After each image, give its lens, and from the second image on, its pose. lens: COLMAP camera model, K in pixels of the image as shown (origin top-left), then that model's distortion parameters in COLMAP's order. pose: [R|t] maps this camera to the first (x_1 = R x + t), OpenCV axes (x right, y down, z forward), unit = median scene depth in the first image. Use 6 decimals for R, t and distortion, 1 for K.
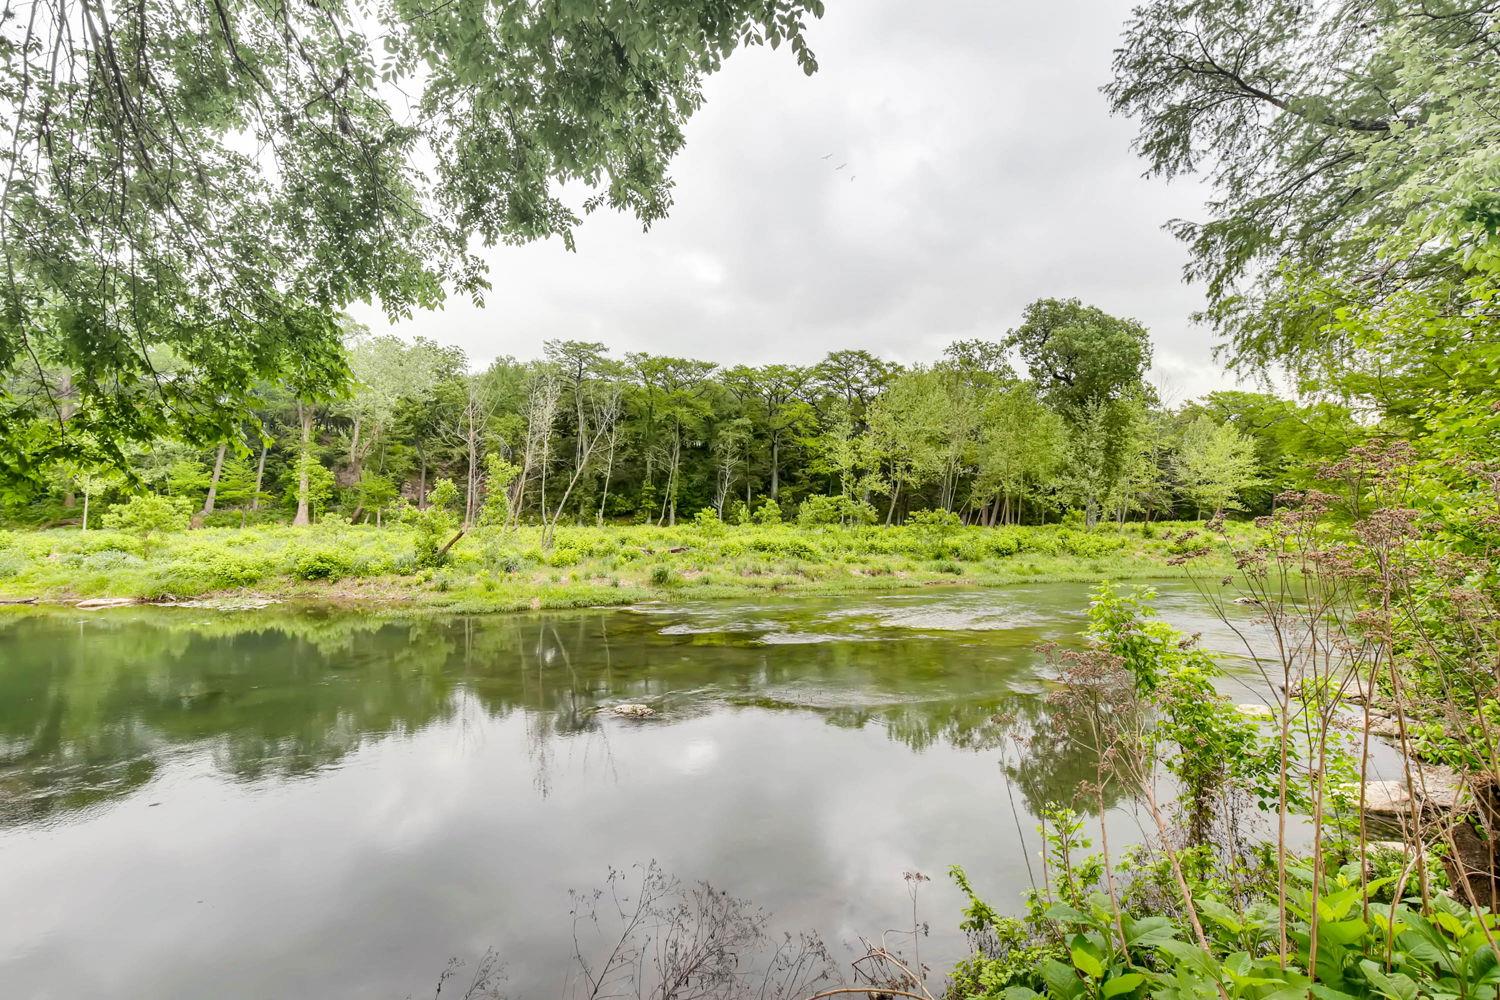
lens RADIAL K [[695.3, 0, 747.9], [0, 695.3, 499.3], [0, 0, 1]] dist [-0.003983, 0.005260]
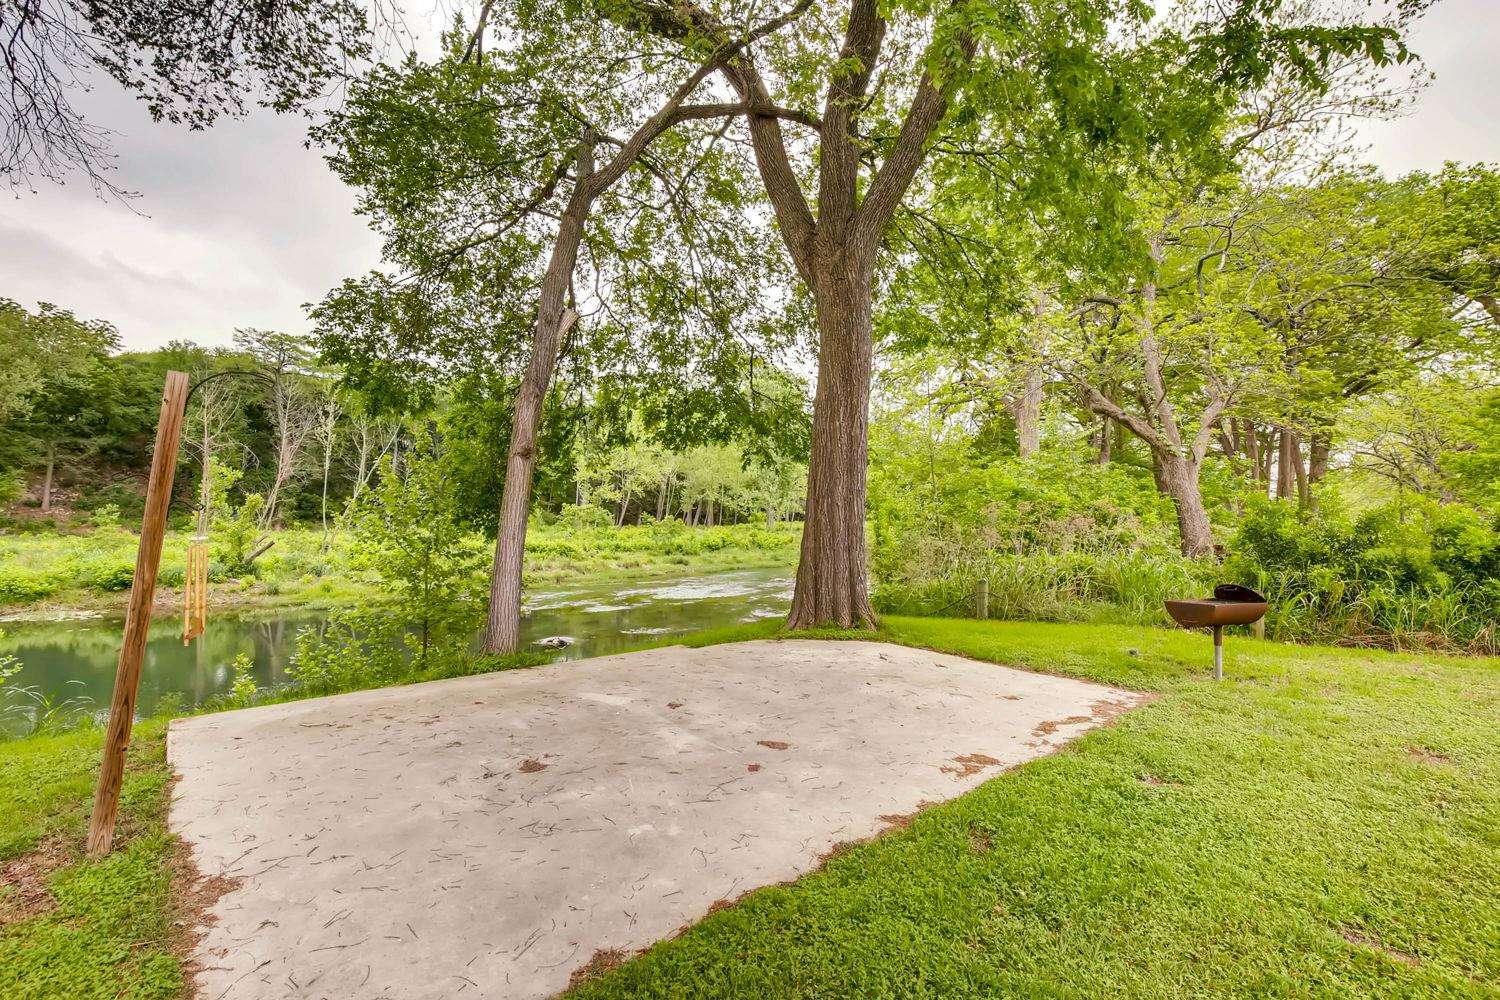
lens RADIAL K [[695.3, 0, 752.1], [0, 695.3, 500.4], [0, 0, 1]] dist [-0.003983, 0.005260]
pose [[0.903952, 0.004747, 0.427608, -0.138335], [-0.008097, 0.999949, 0.006018, -0.023920], [-0.427558, -0.008903, 0.903944, -0.244044]]
